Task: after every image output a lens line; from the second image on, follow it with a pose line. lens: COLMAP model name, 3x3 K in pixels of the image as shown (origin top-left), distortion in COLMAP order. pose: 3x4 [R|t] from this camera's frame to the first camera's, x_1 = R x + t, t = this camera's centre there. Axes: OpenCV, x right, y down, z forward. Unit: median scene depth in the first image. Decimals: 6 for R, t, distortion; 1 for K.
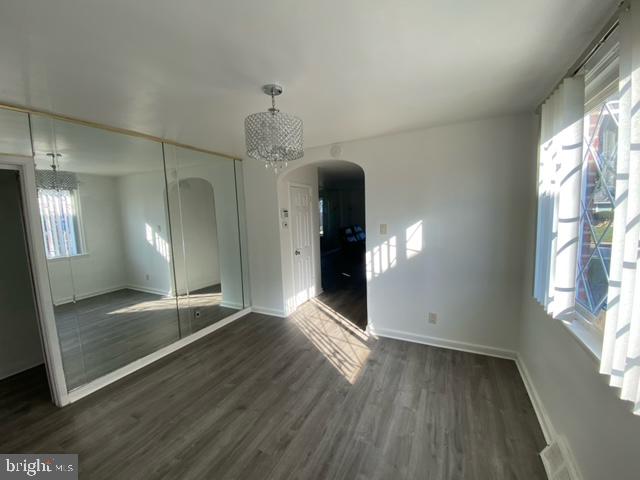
lens RADIAL K [[261.0, 0, 318.4], [0, 261.0, 239.7], [0, 0, 1]] dist [0.048297, -0.036792]
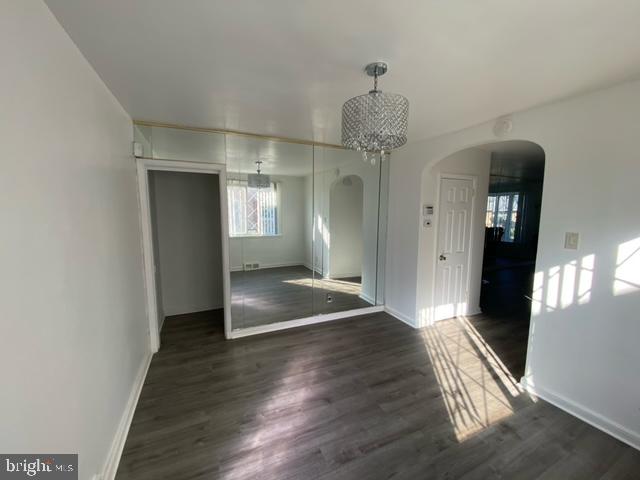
lens RADIAL K [[261.0, 0, 318.4], [0, 261.0, 239.7], [0, 0, 1]] dist [0.048297, -0.036792]
pose [[0.778527, 0.108592, -0.618145, 0.158049], [-0.097728, 0.993879, 0.051516, -0.015607], [0.619956, 0.020303, 0.784374, 0.110375]]
